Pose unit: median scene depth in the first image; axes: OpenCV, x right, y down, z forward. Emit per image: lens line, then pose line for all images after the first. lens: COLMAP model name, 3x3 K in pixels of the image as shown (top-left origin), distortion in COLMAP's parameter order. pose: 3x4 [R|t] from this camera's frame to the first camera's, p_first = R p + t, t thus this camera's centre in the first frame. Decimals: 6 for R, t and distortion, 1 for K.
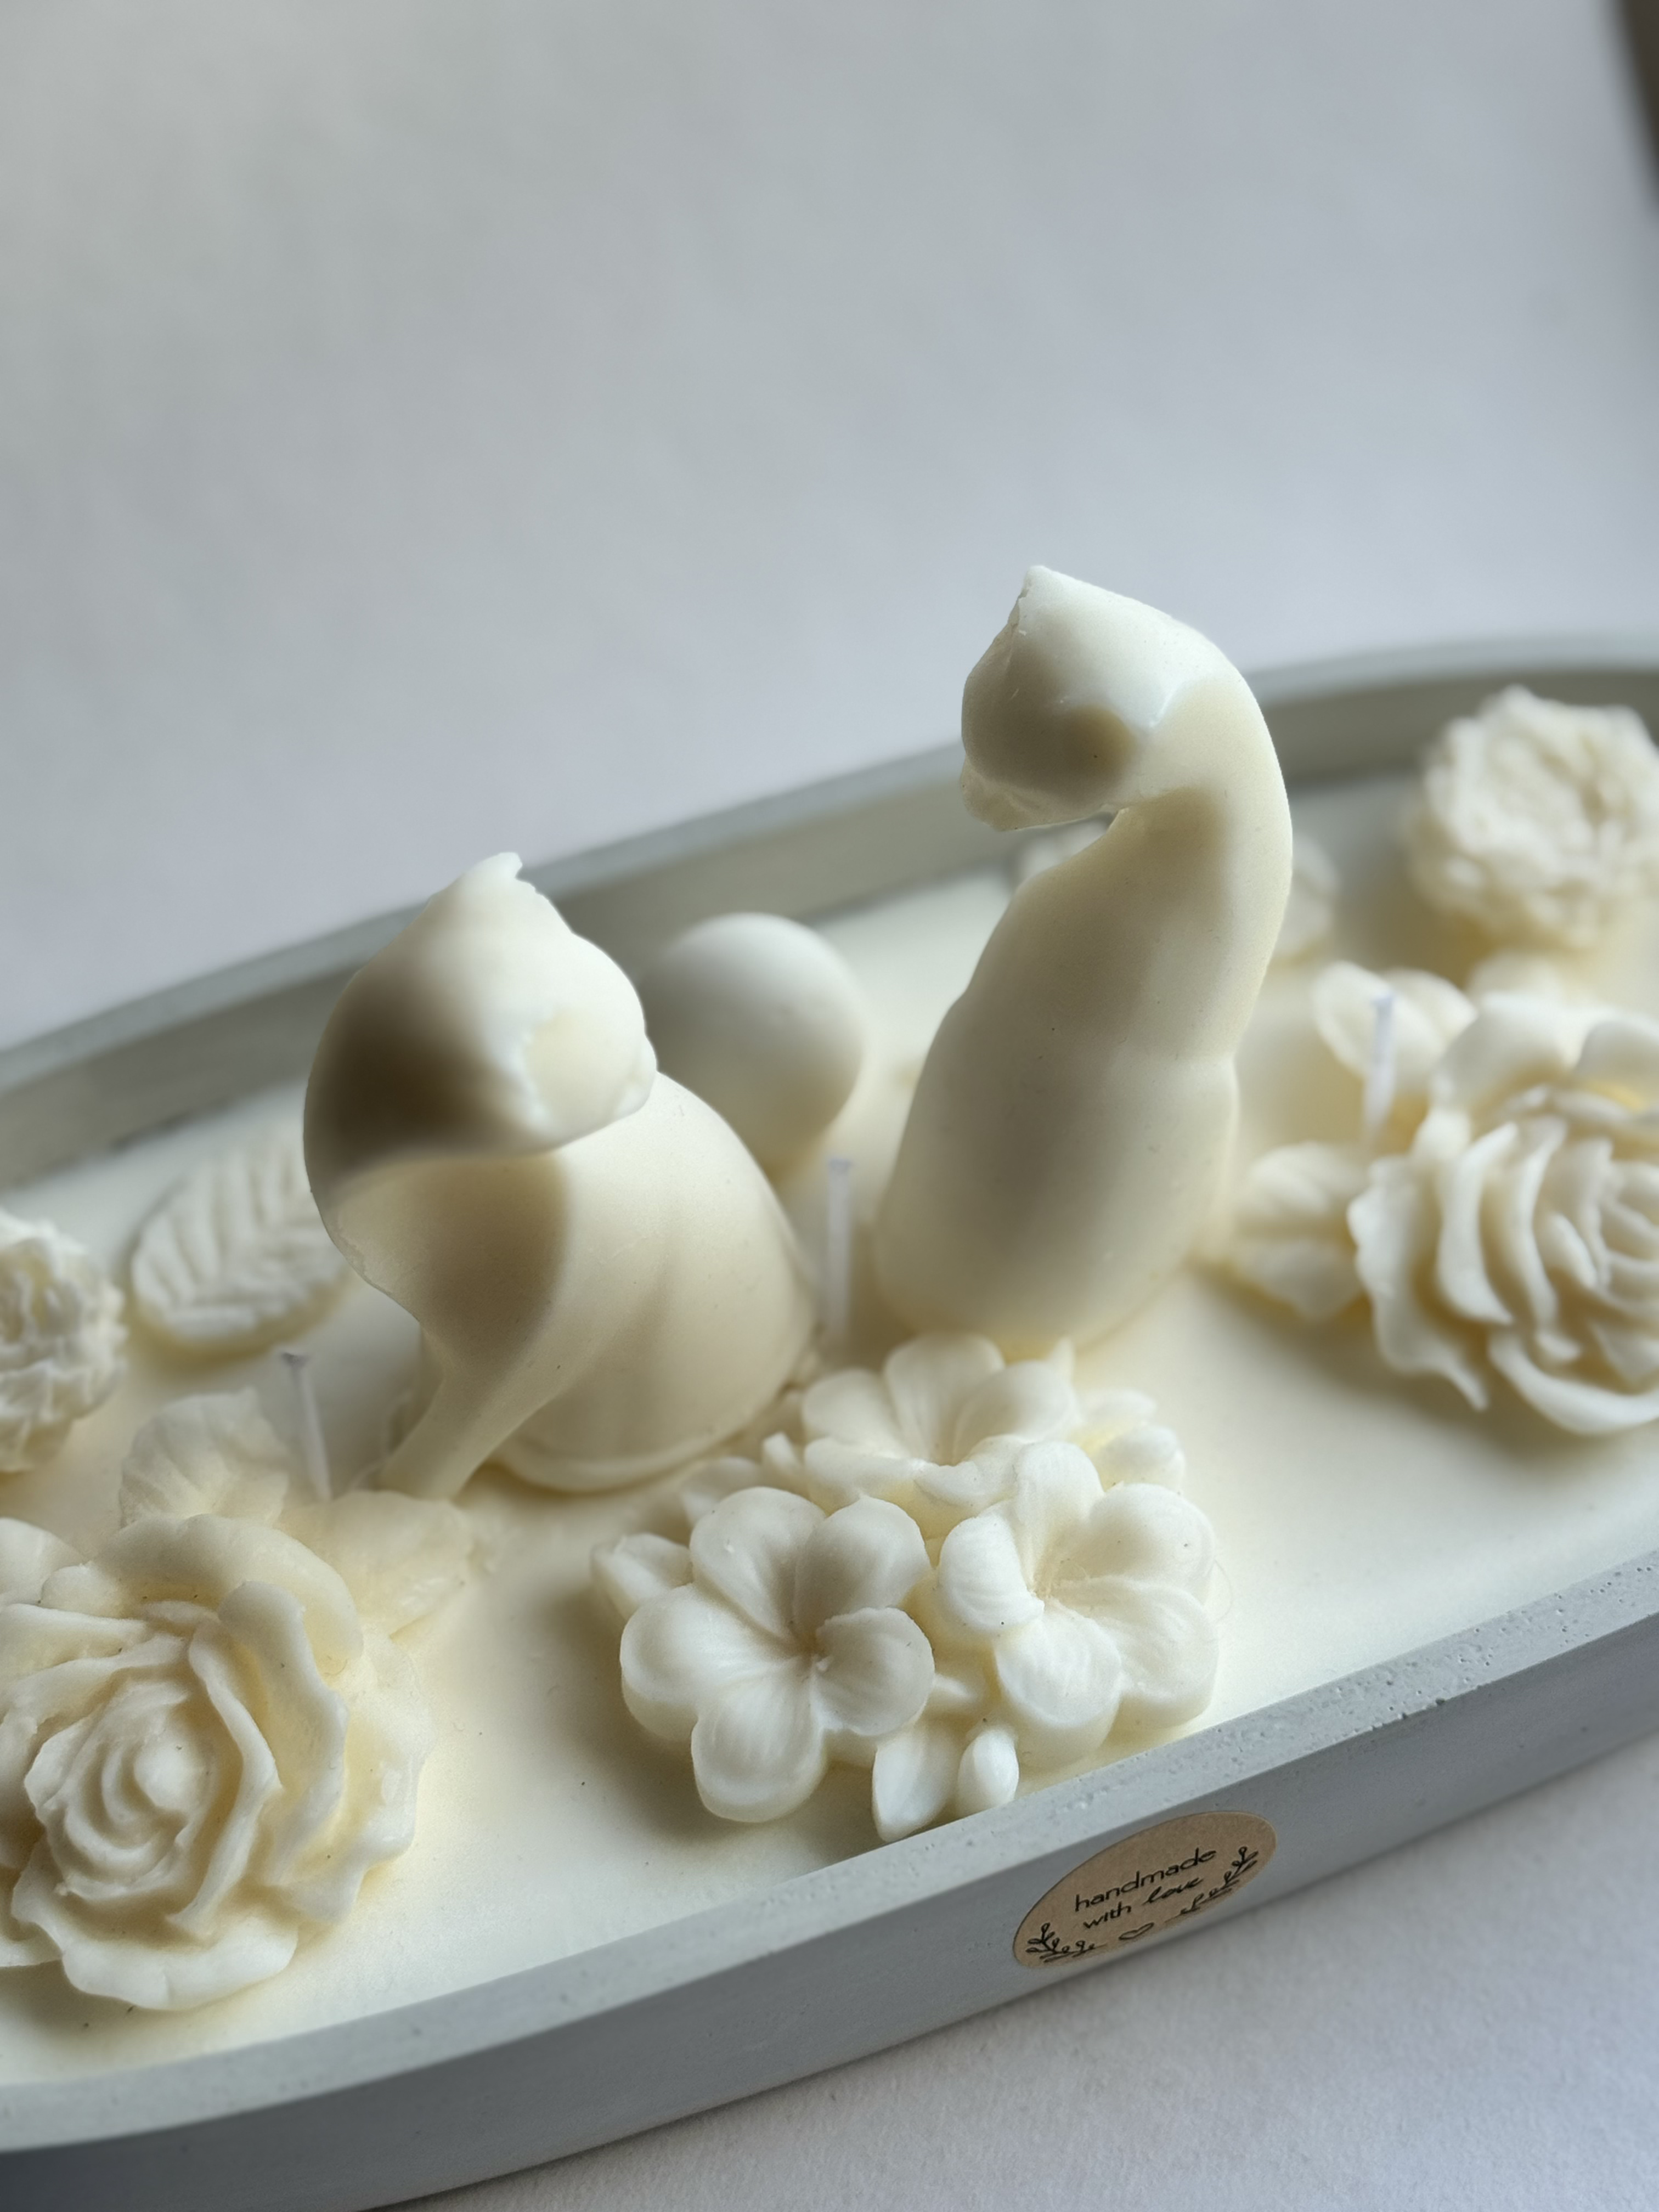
lens RADIAL K [[3975.5, 0, 829.0], [0, 3975.5, 1106.5], [0, 0, 1]] dist [0.124787, 0.000000]
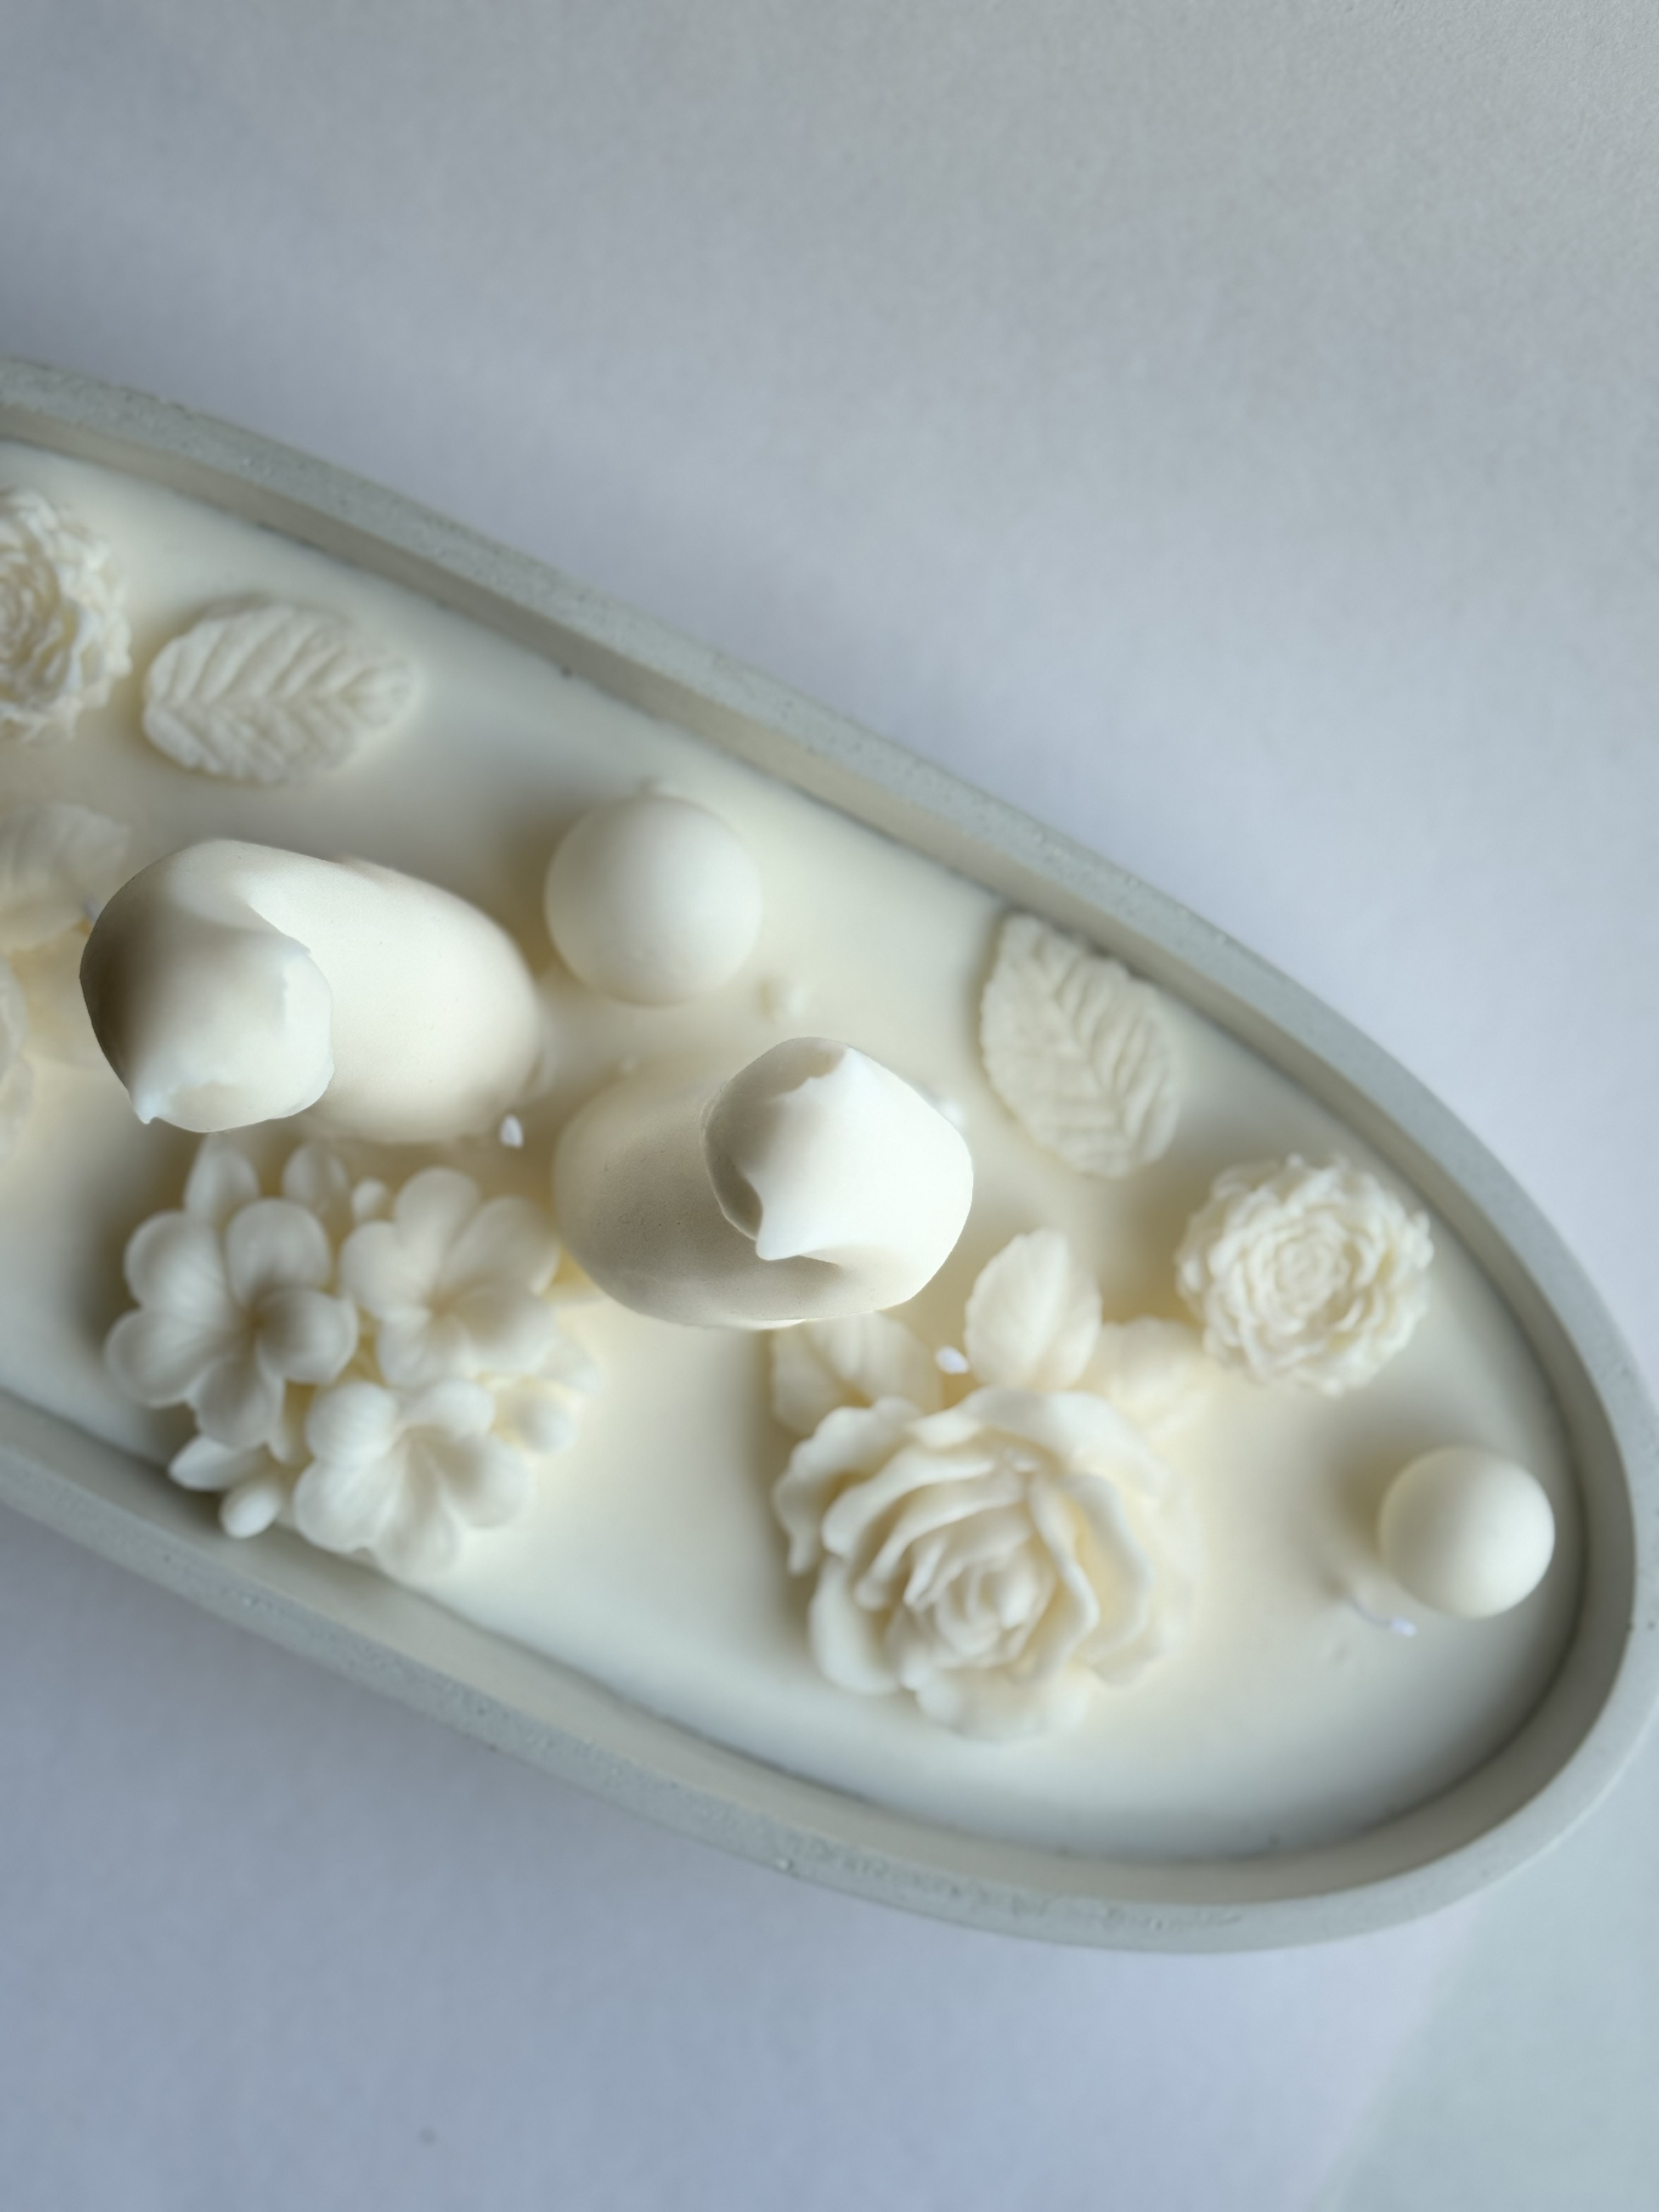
lens RADIAL K [[3975.5, 0, 830.7], [0, 3975.5, 1121.6], [0, 0, 1]] dist [0.124787, 0.000000]
pose [[0.654236, 0.754589, 0.050697, 0.002137], [-0.627301, 0.503988, 0.593708, -0.782027], [0.422455, -0.420228, 0.803082, 0.071880]]
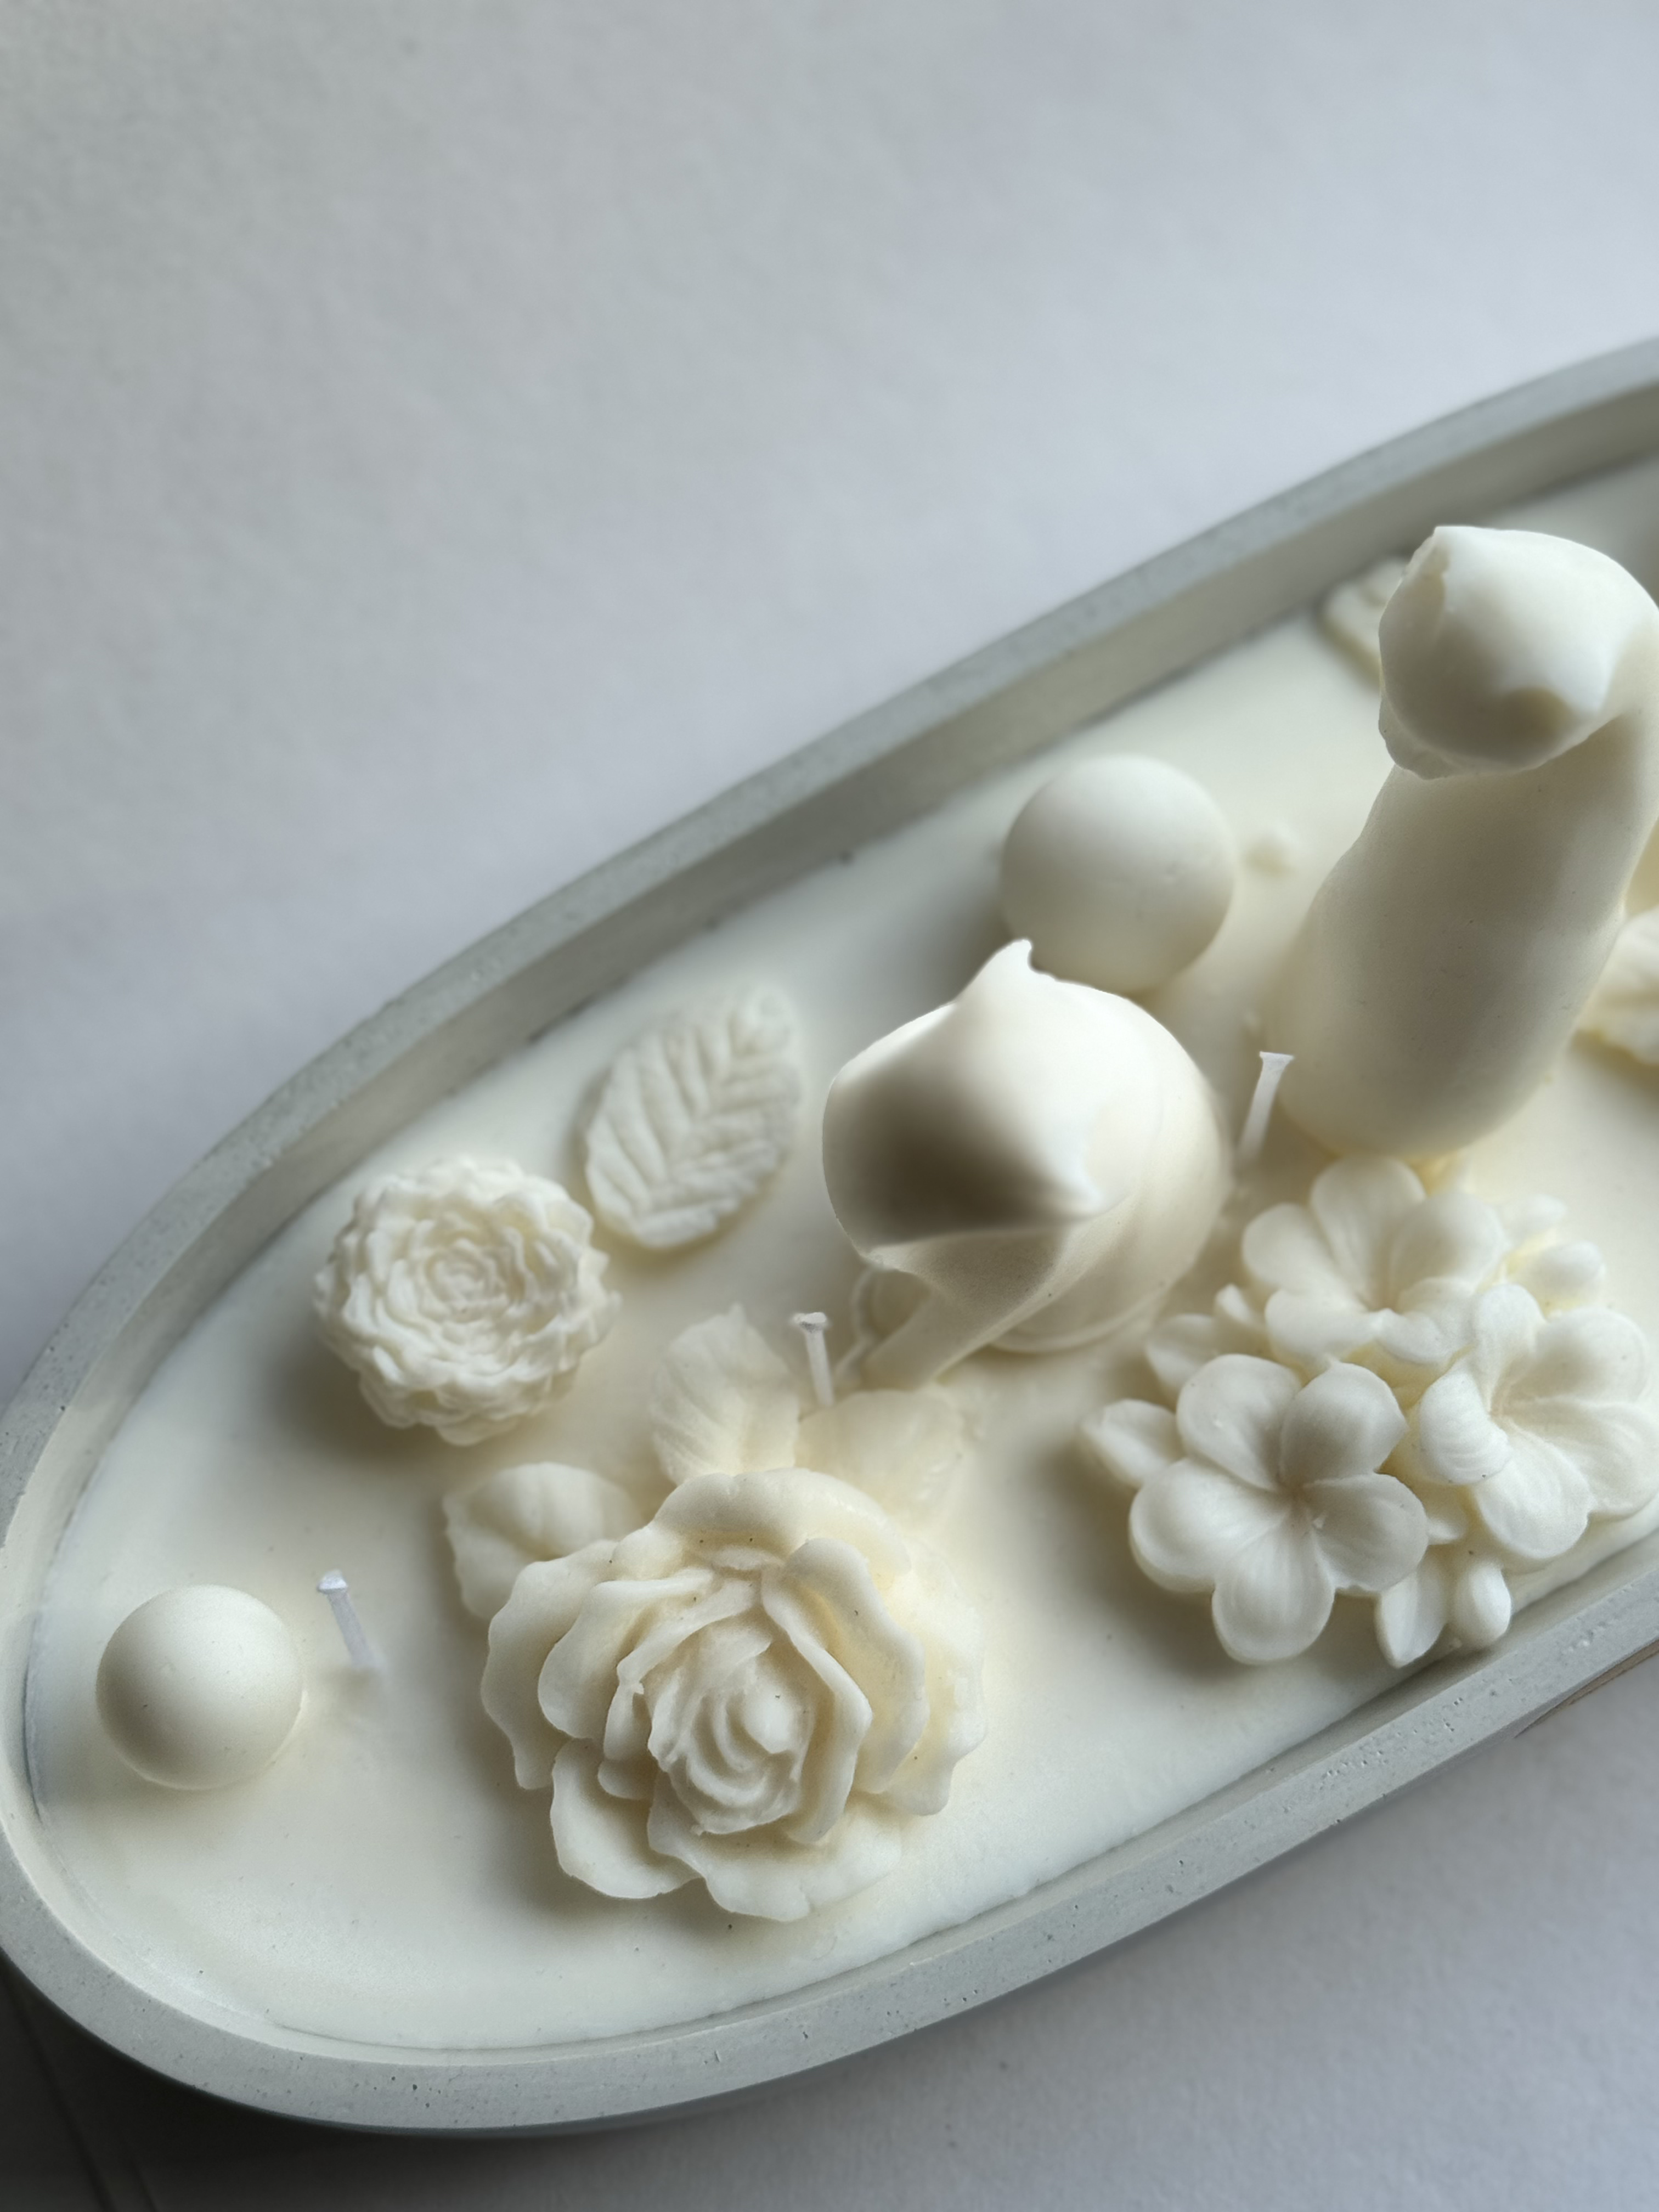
lens RADIAL K [[3975.5, 0, 812.8], [0, 3975.5, 1109.1], [0, 0, 1]] dist [0.124787, 0.000000]
pose [[0.989729, -0.136883, 0.041214, -0.169434], [0.116822, 0.940633, 0.318690, -0.334974], [-0.082390, -0.310602, 0.946963, -0.005292]]
